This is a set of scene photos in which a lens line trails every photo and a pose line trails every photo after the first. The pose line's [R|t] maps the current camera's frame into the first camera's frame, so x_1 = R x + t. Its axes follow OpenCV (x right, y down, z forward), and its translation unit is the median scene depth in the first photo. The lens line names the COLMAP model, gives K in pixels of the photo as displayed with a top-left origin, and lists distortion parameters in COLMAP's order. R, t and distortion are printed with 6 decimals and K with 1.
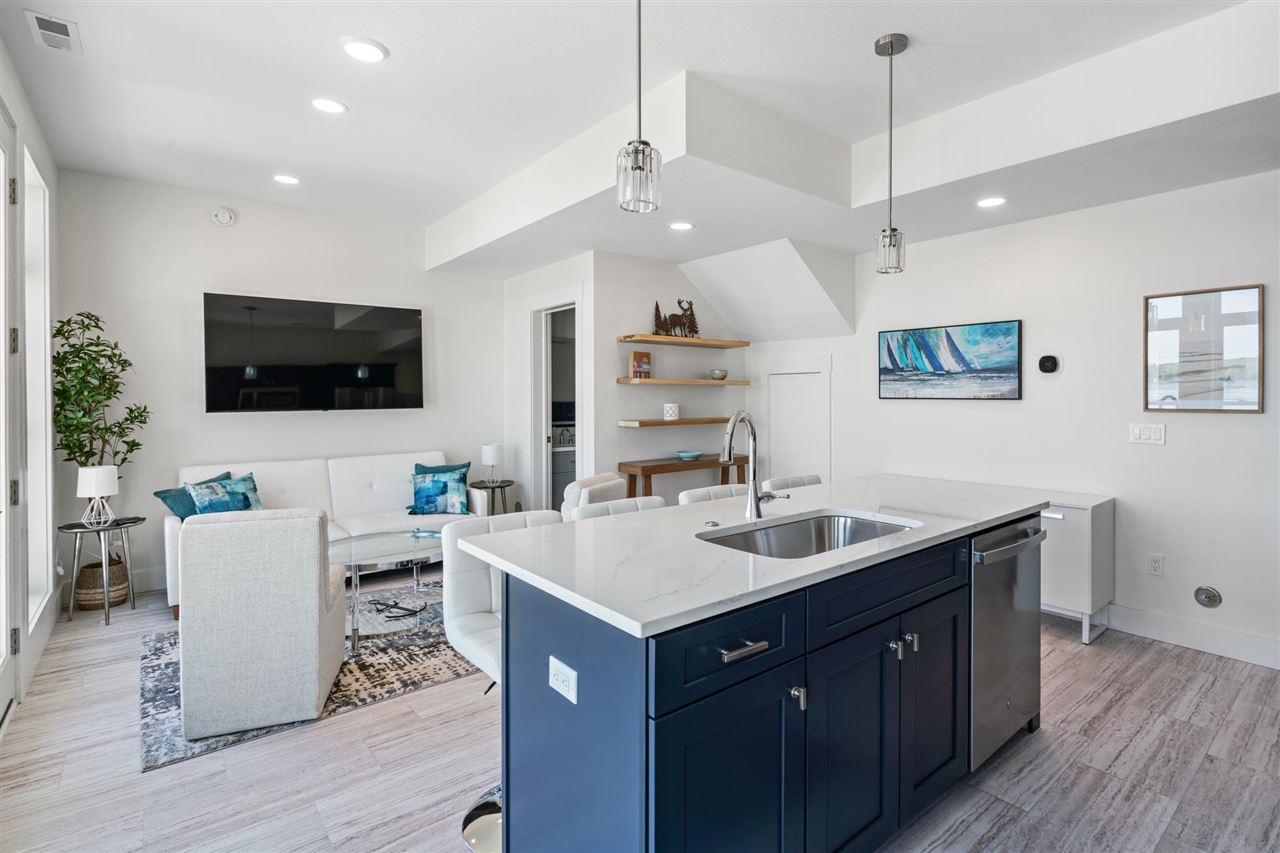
lens RADIAL K [[591.0, 0, 653.8], [0, 591.0, 398.8], [0, 0, 1]] dist [-0.001058, 0.001009]
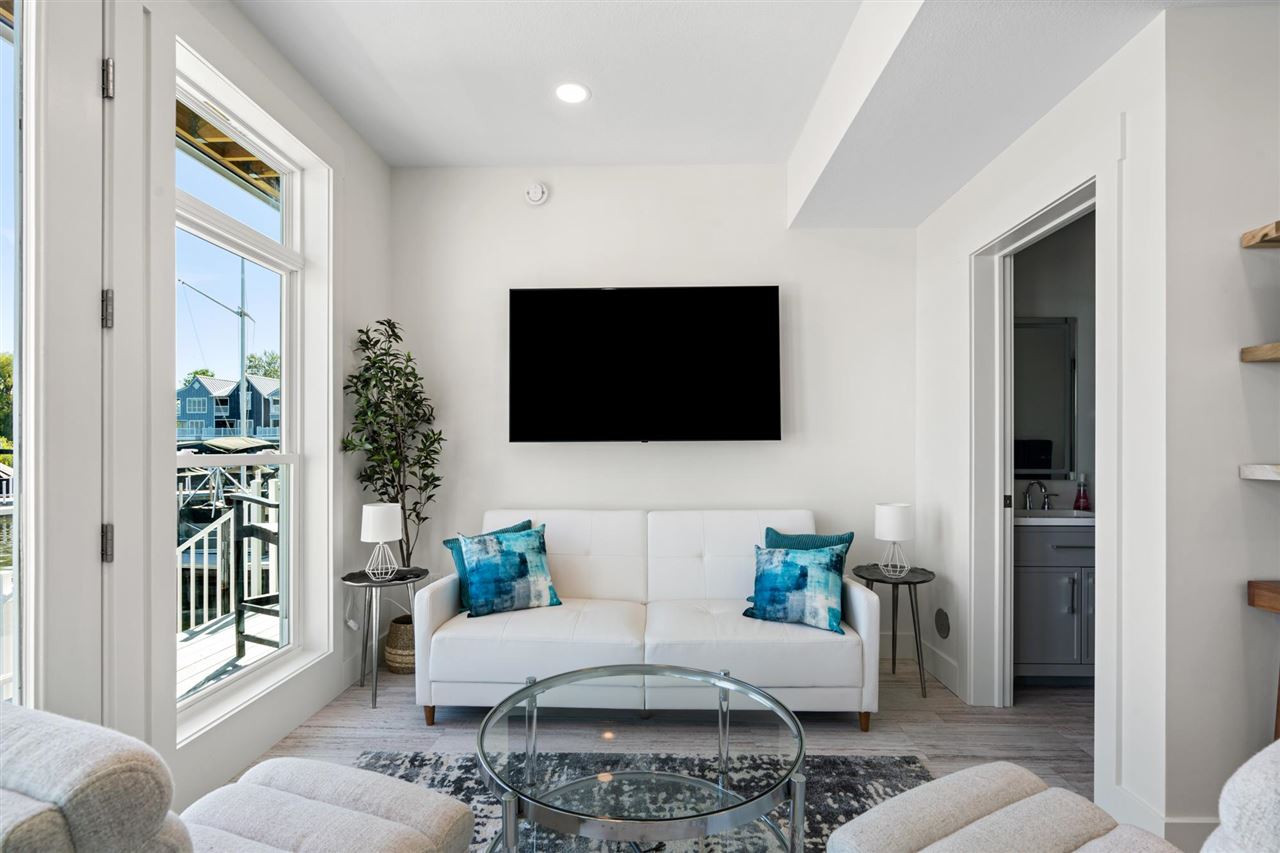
lens RADIAL K [[591.0, 0, 652.1], [0, 591.0, 444.8], [0, 0, 1]] dist [-0.001058, 0.001009]
pose [[0.779236, 0.001201, -0.626729, -0.111741], [-0.005629, 0.999971, -0.005083, 0.027322], [0.626705, 0.007488, 0.779221, 0.467297]]
